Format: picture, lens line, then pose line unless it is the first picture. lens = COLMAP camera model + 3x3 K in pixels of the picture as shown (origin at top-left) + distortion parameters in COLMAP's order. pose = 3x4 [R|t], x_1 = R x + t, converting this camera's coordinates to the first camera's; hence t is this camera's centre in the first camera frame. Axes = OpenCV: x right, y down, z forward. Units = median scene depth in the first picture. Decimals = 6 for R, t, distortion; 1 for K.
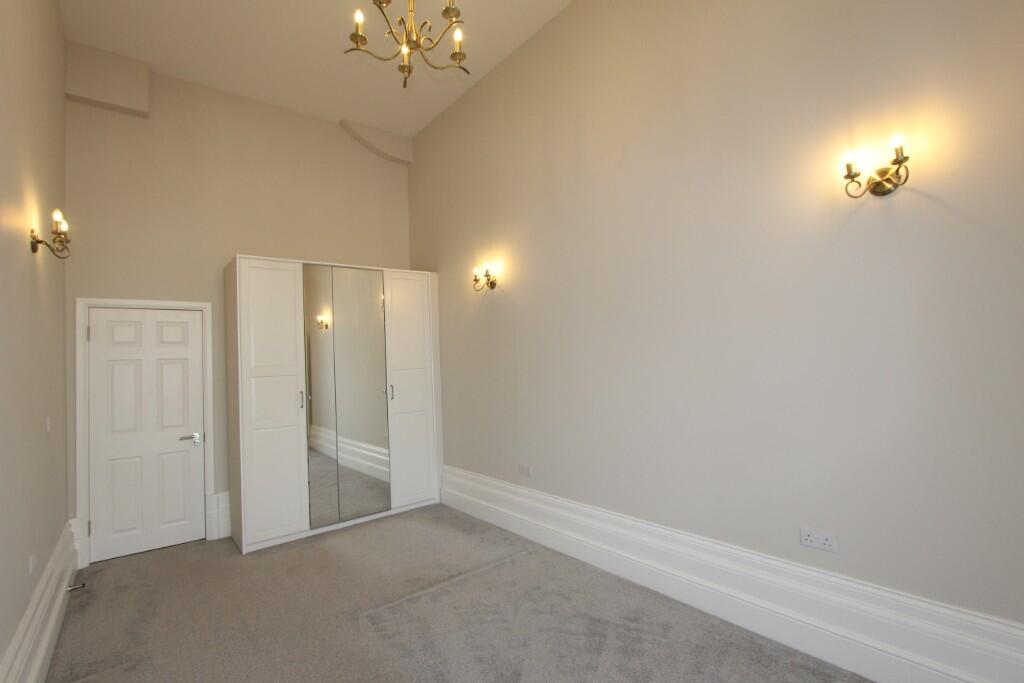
lens RADIAL K [[470.6, 0, 508.7], [0, 470.6, 340.7], [0, 0, 1]] dist [-0.014689, 0.004892]
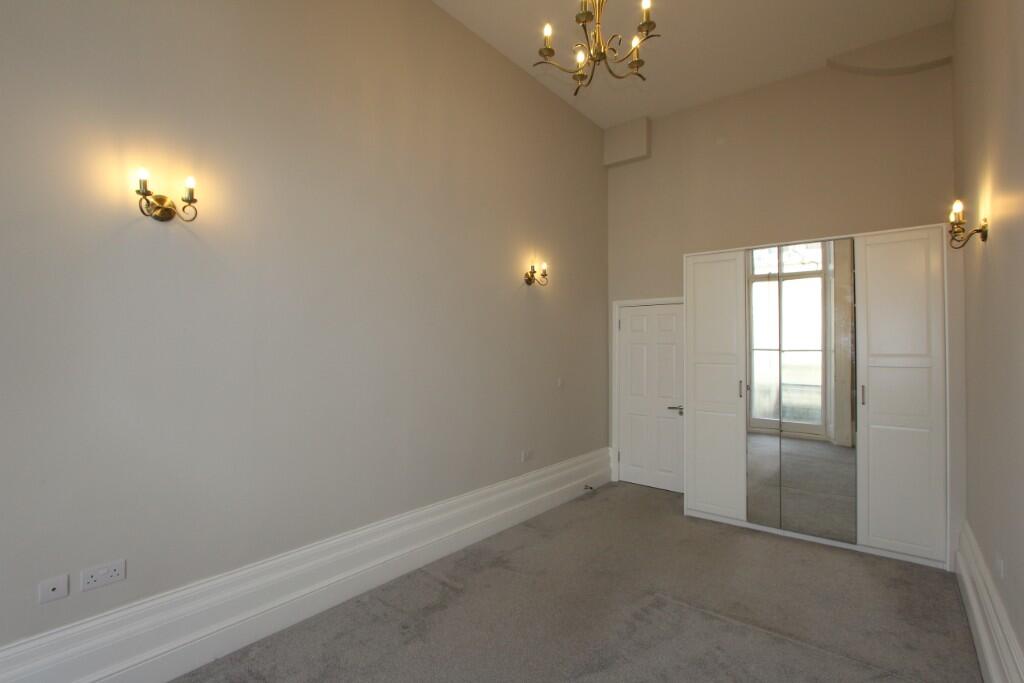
lens RADIAL K [[470.6, 0, 507.0], [0, 470.6, 344.6], [0, 0, 1]] dist [-0.014689, 0.004892]
pose [[0.216162, 0.033573, -0.975780, 0.451001], [0.019736, 0.999054, 0.038746, -0.017507], [0.976158, -0.027633, 0.215295, 0.331706]]
